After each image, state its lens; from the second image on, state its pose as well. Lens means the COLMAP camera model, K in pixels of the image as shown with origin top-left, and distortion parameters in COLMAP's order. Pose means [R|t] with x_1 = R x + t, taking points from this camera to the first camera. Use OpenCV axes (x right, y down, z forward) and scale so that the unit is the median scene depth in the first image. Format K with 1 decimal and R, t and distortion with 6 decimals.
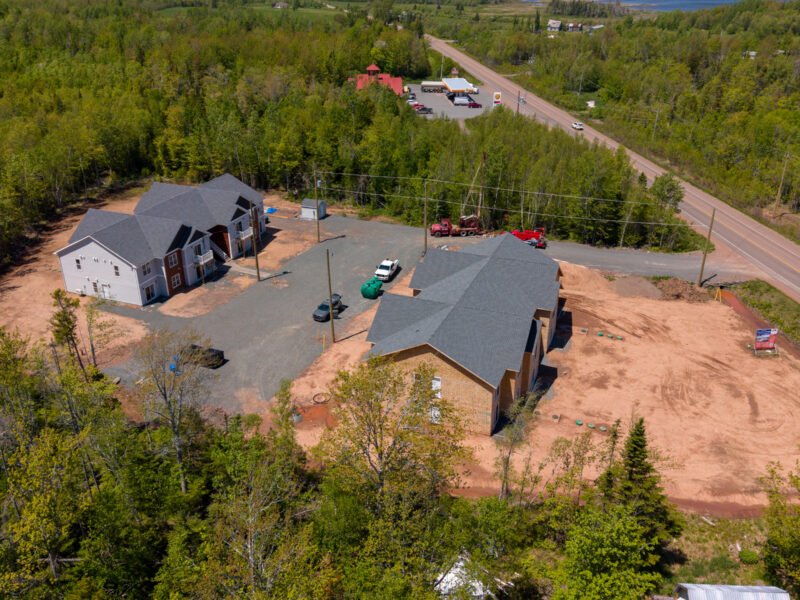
lens RADIAL K [[708.6, 0, 400.0], [0, 708.6, 300.0], [0, 0, 1]] dist [0.082465, -0.138315]
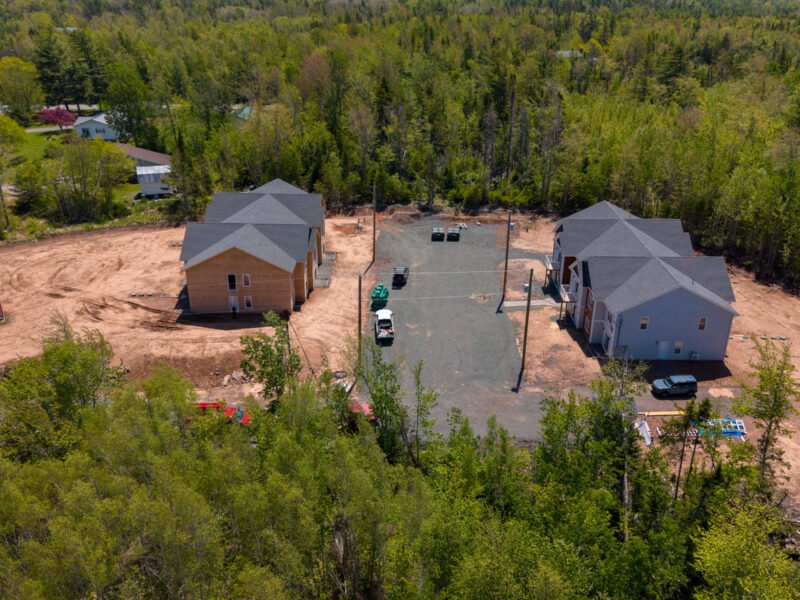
lens RADIAL K [[715.6, 0, 399.8], [0, 715.6, 280.6], [0, 0, 1]] dist [0.148512, -0.373776]
pose [[-0.934681, 0.133239, -0.329573, 0.253448], [-0.157541, 0.675838, 0.720017, -0.735043], [0.318673, 0.724907, -0.610702, 1.579214]]
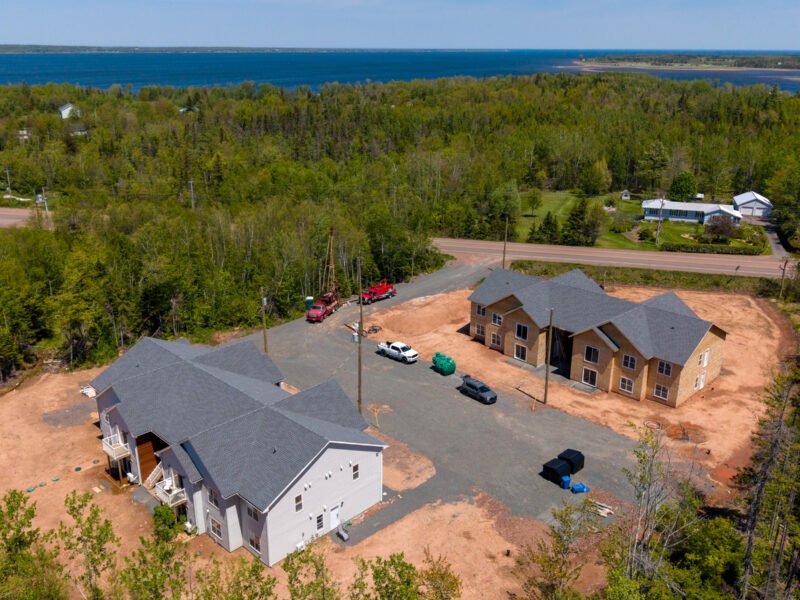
lens RADIAL K [[690.6, 0, 381.6], [0, 690.6, 299.4], [0, 0, 1]] dist [0.079762, -0.107639]
pose [[0.417675, -0.301778, 0.857017, -0.848836], [0.392538, 0.910597, 0.129338, -0.250077], [-0.819428, 0.282390, 0.498792, 0.569449]]
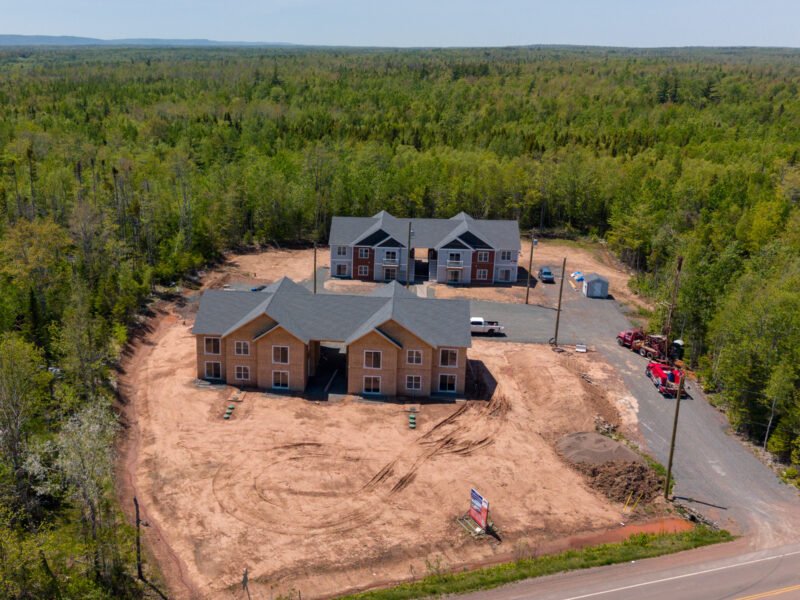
lens RADIAL K [[853.0, 0, 294.4], [0, 853.0, 298.1], [0, 0, 1]] dist [0.118493, -0.209588]
pose [[0.235655, 0.273131, -0.932666, 1.045307], [-0.419219, 0.894383, 0.155996, -0.163618], [0.876768, 0.354230, 0.325268, 0.423812]]
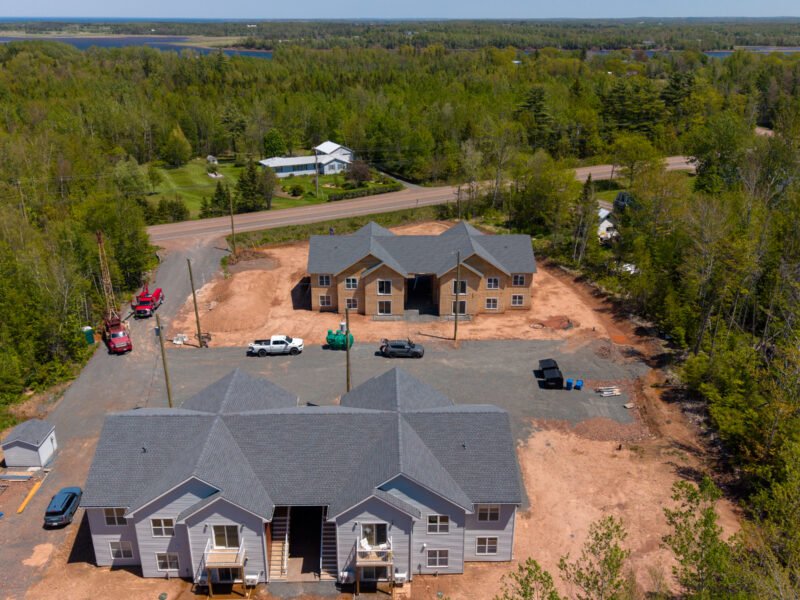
lens RADIAL K [[705.8, 0, 388.0], [0, 705.8, 298.8], [0, 0, 1]] dist [0.072041, -0.129839]
pose [[-0.367478, -0.338633, 0.866192, -0.833082], [0.401566, 0.782293, 0.476195, -0.467033], [-0.838871, 0.522824, -0.151492, 1.049938]]
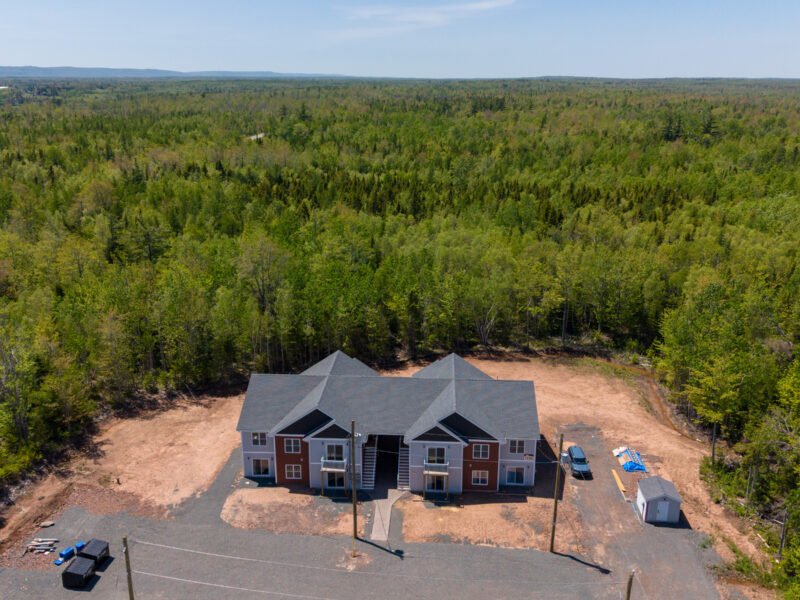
lens RADIAL K [[708.6, 0, 400.0], [0, 708.6, 300.0], [0, 0, 1]] dist [0.082465, -0.138315]
pose [[0.303561, 0.283652, -0.909611, 0.365642], [-0.408555, 0.901194, 0.144682, -0.348976], [0.860775, 0.327706, 0.389455, 0.730213]]
